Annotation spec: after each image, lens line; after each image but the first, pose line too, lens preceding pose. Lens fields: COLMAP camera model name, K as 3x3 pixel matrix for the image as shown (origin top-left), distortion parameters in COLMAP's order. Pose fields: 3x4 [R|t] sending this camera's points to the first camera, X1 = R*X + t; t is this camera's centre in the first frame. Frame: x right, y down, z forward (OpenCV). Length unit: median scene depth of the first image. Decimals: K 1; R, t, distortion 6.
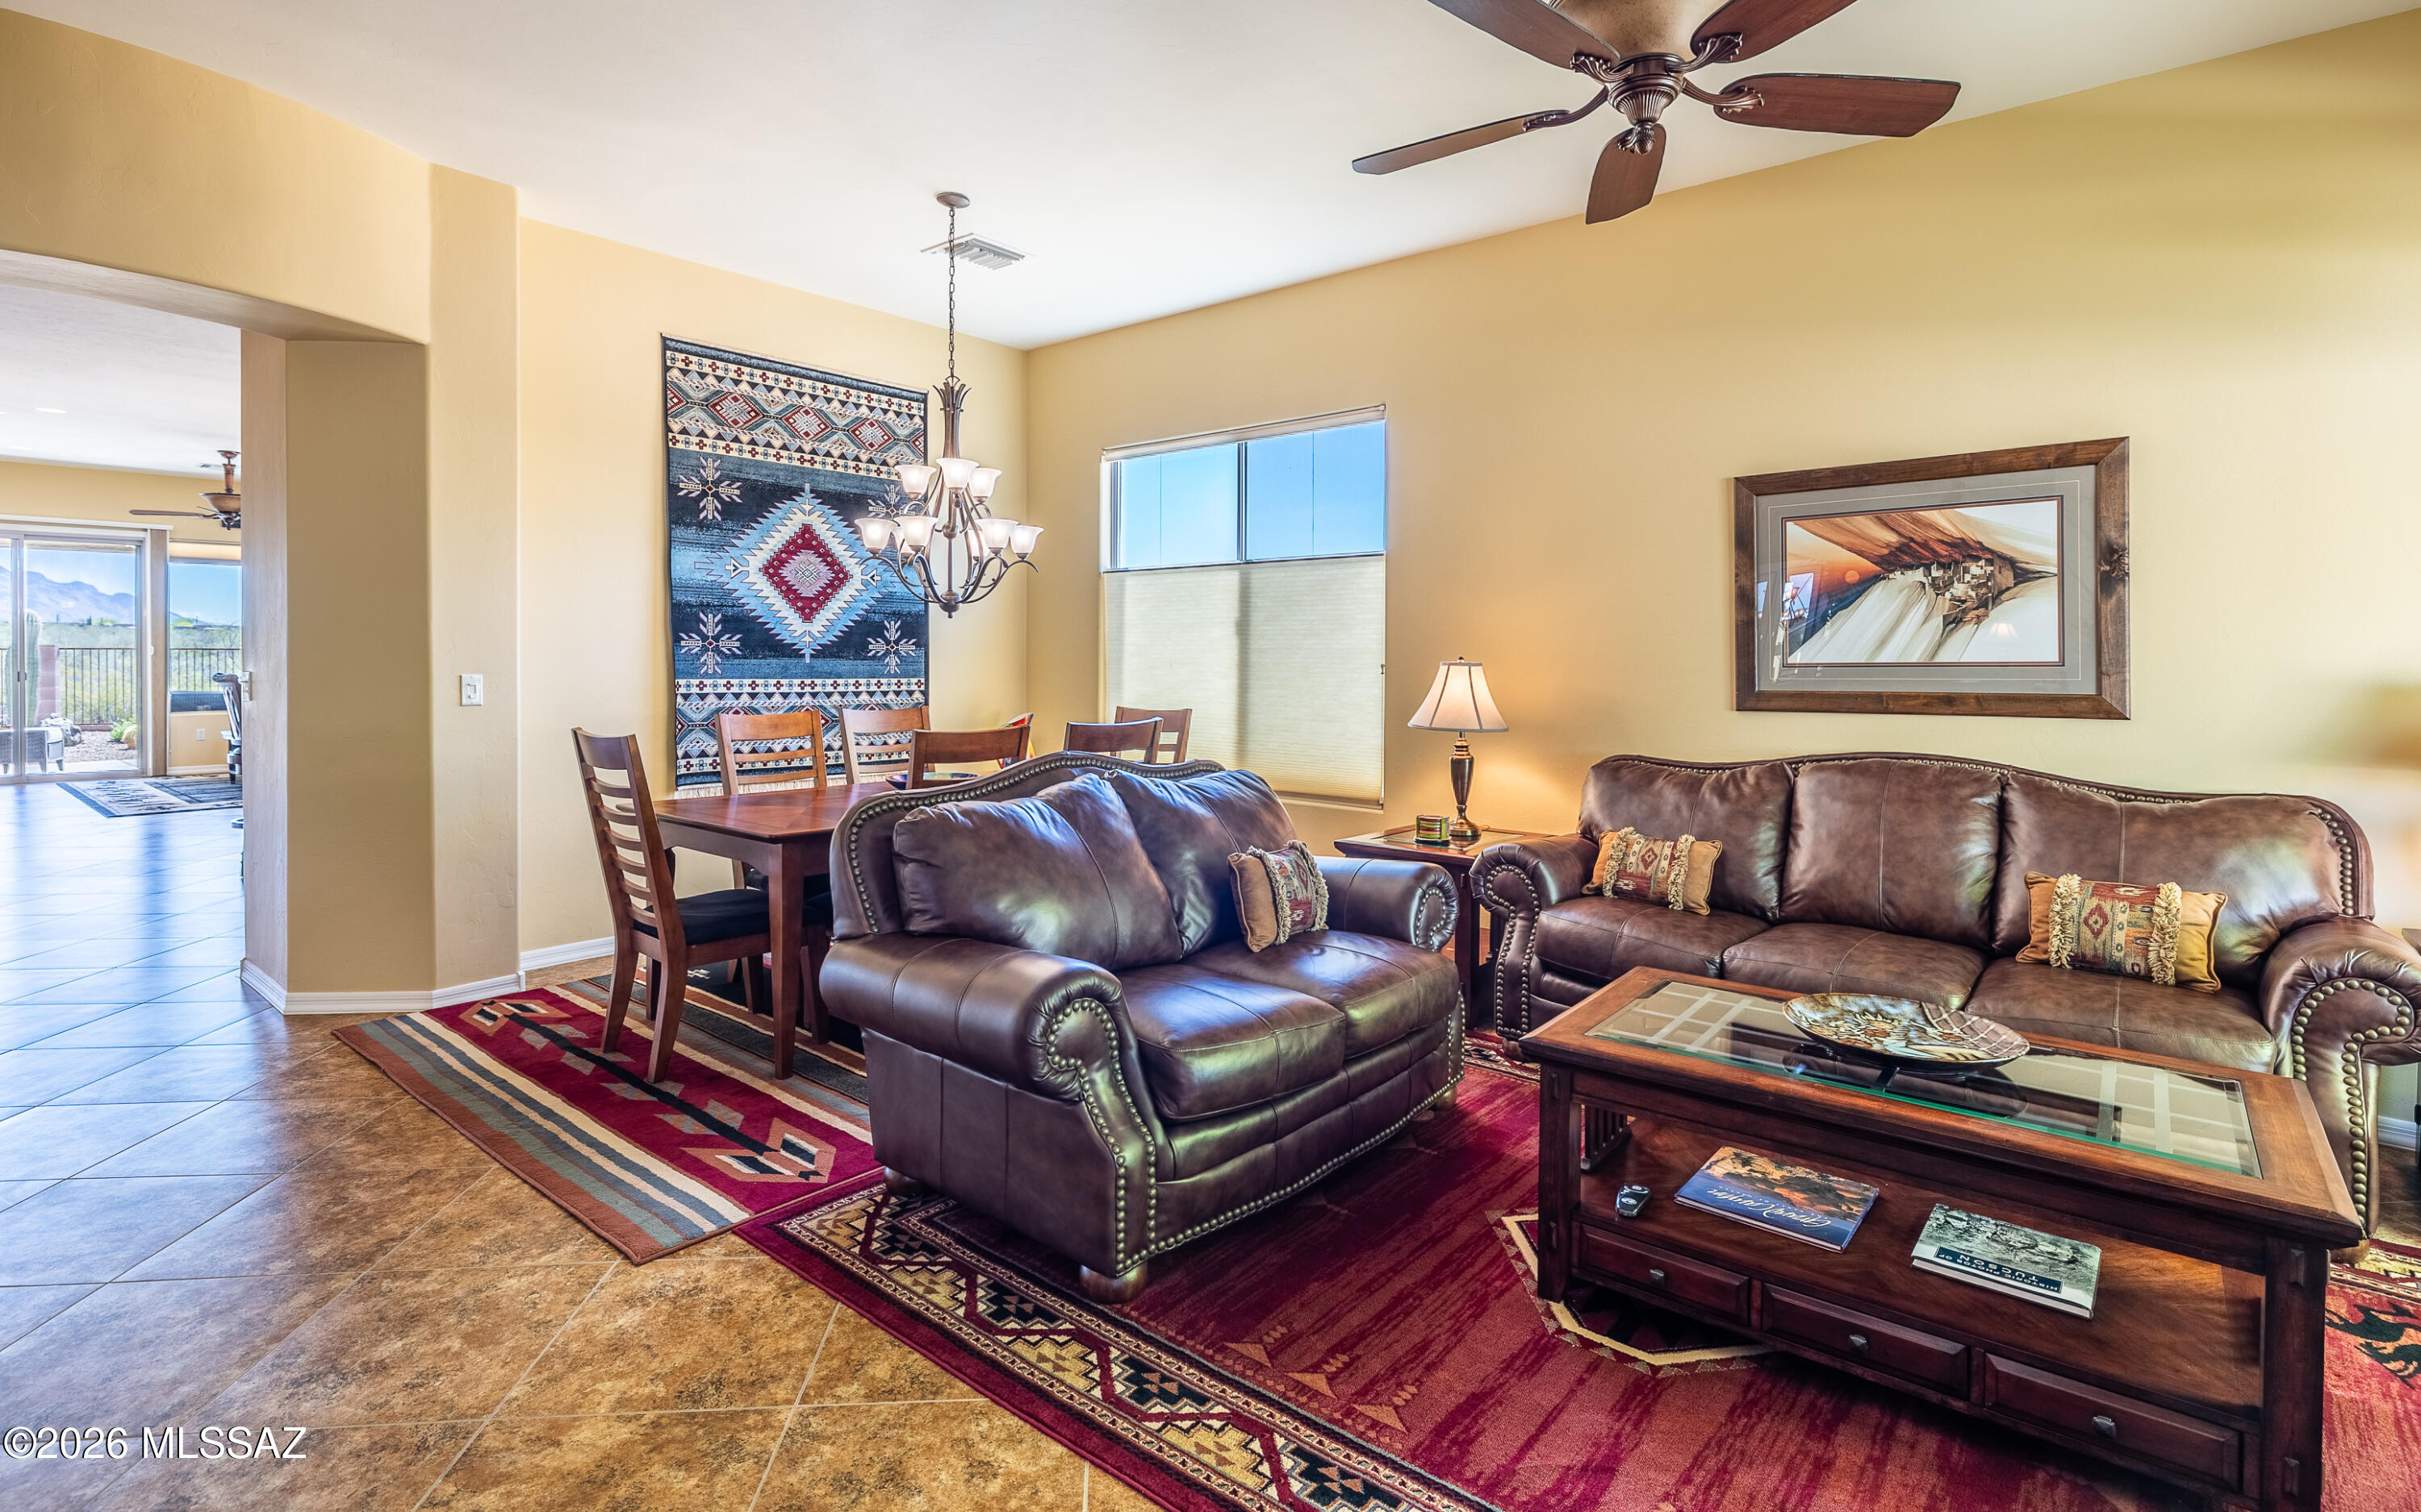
lens RADIAL K [[1158.6, 0, 1210.8], [0, 1158.6, 670.6], [0, 0, 1]] dist [-0.003120, -0.000735]
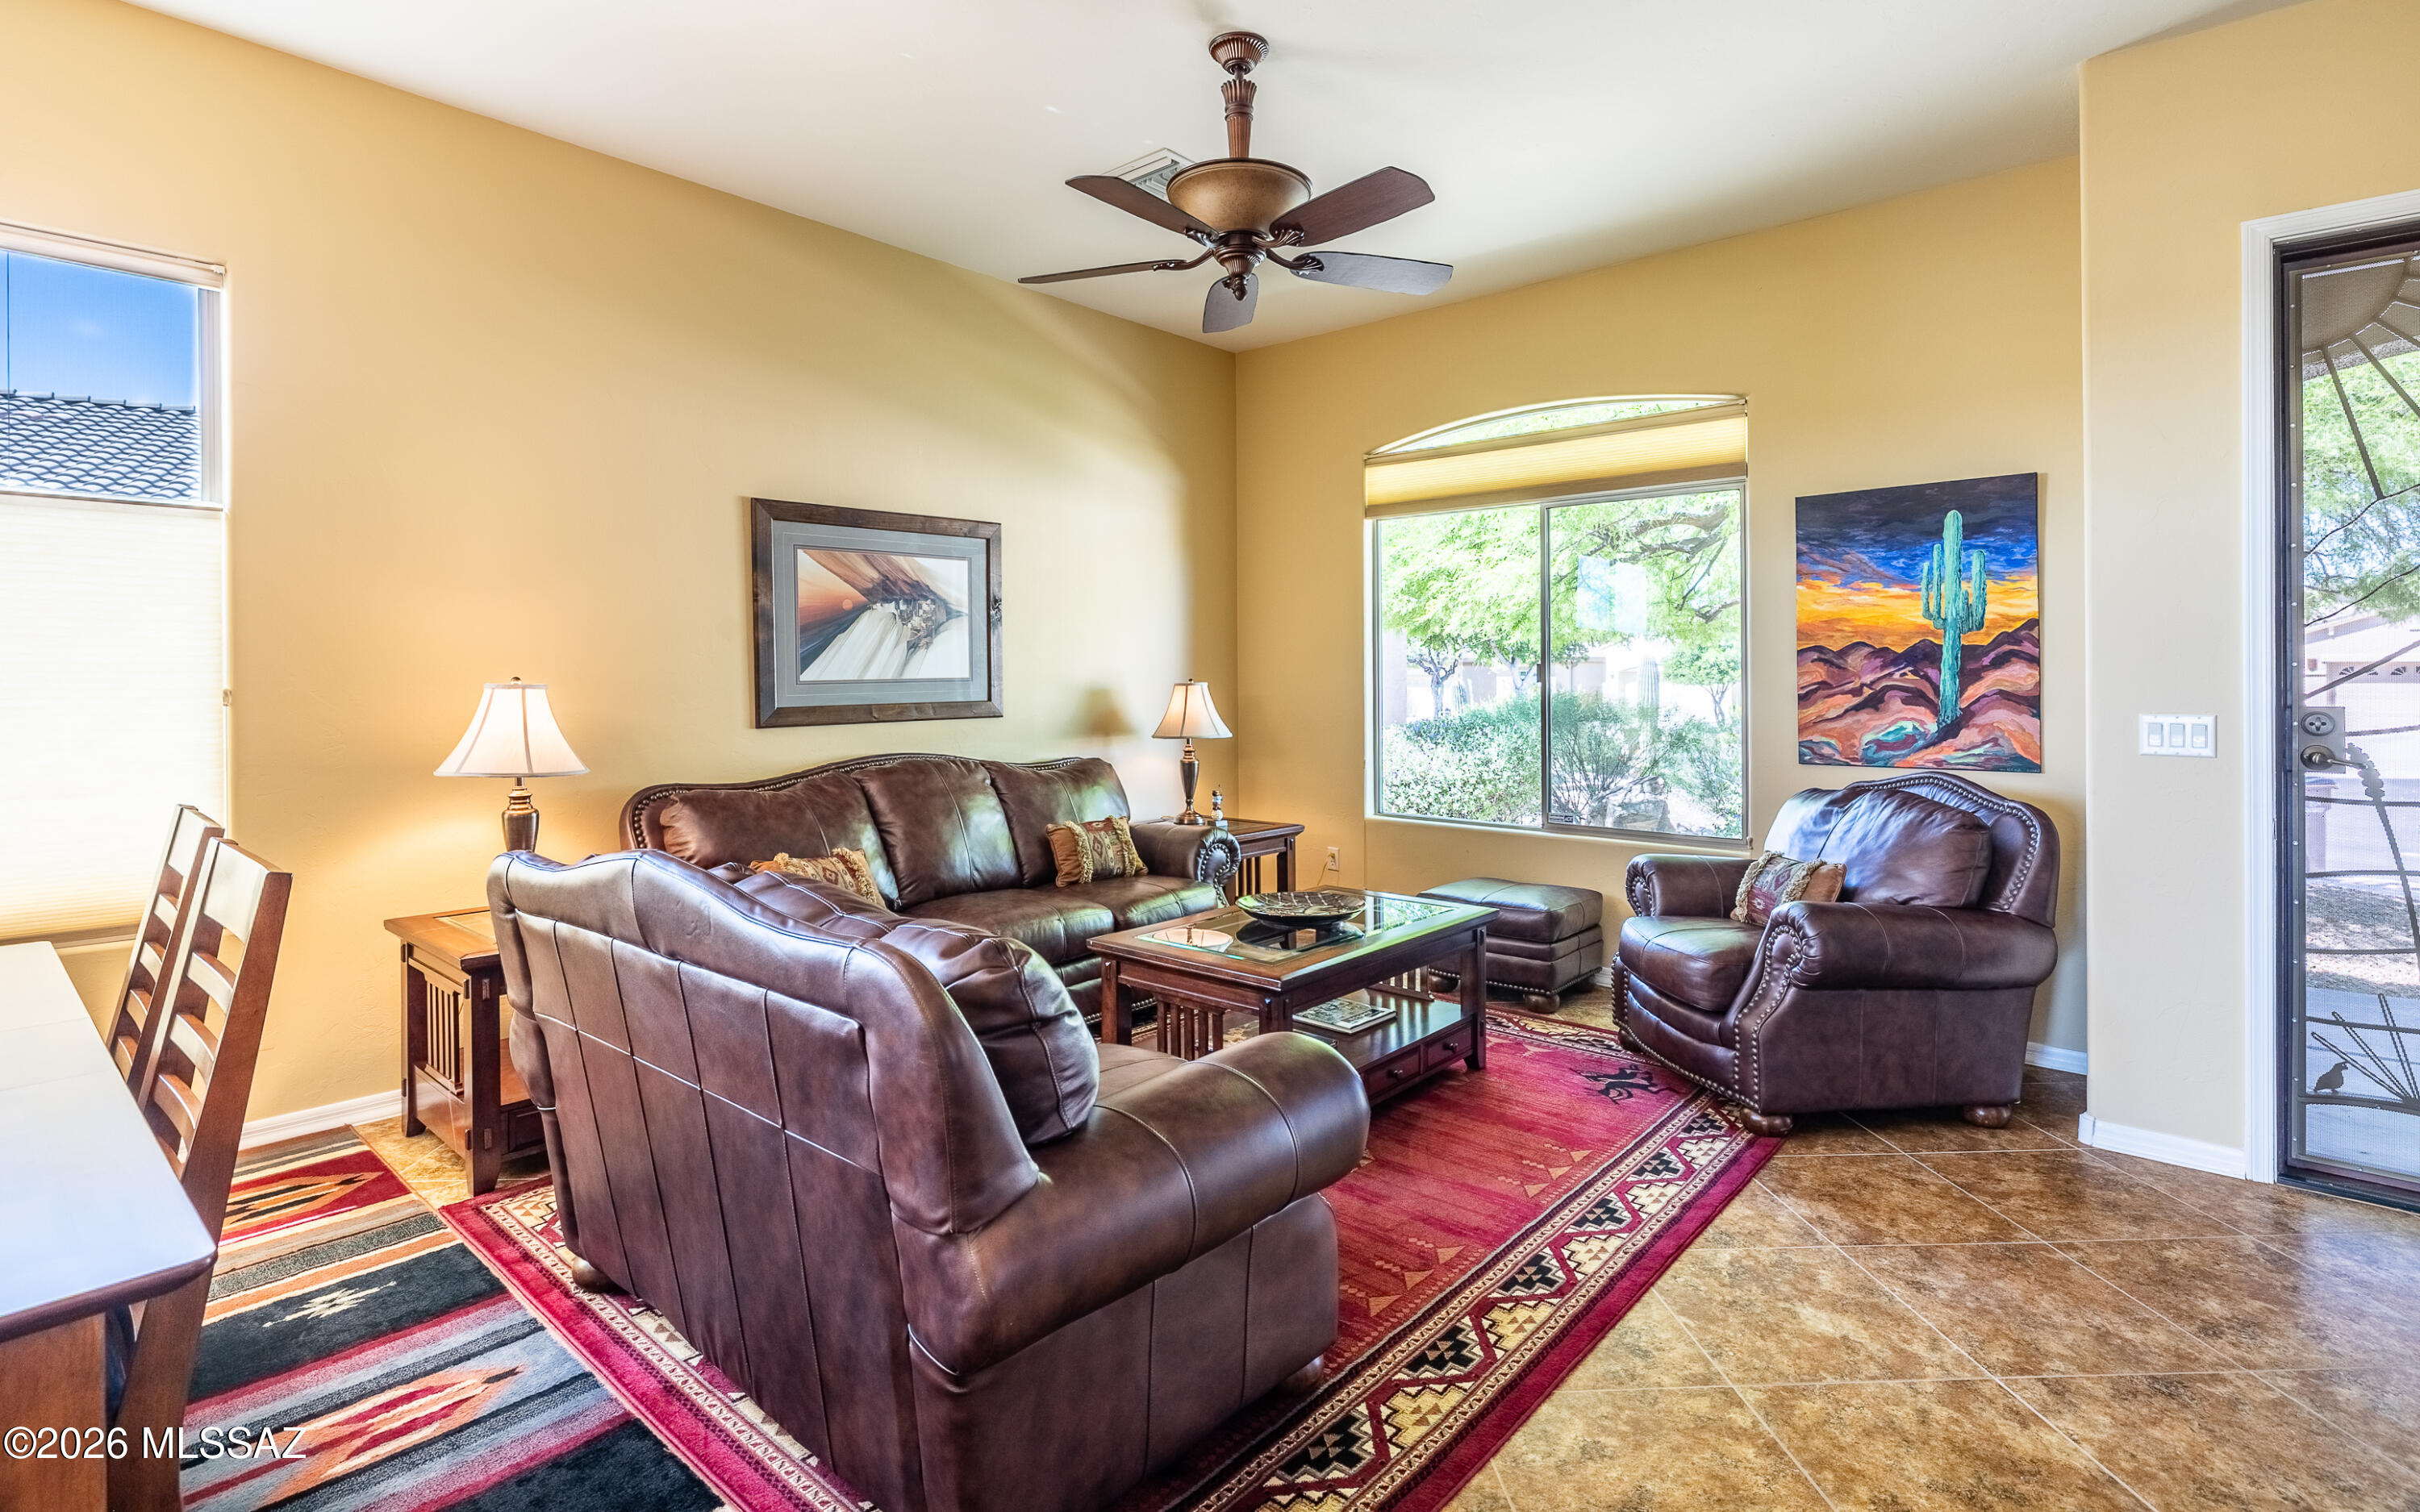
lens RADIAL K [[1158.0, 0, 1228.7], [0, 1158.0, 675.0], [0, 0, 1]] dist [-0.003120, -0.000735]
pose [[0.021158, -0.004155, 0.999768, -0.626970], [0.012143, 0.999919, 0.003898, -0.012404], [-0.999702, 0.012058, 0.021207, 0.649636]]
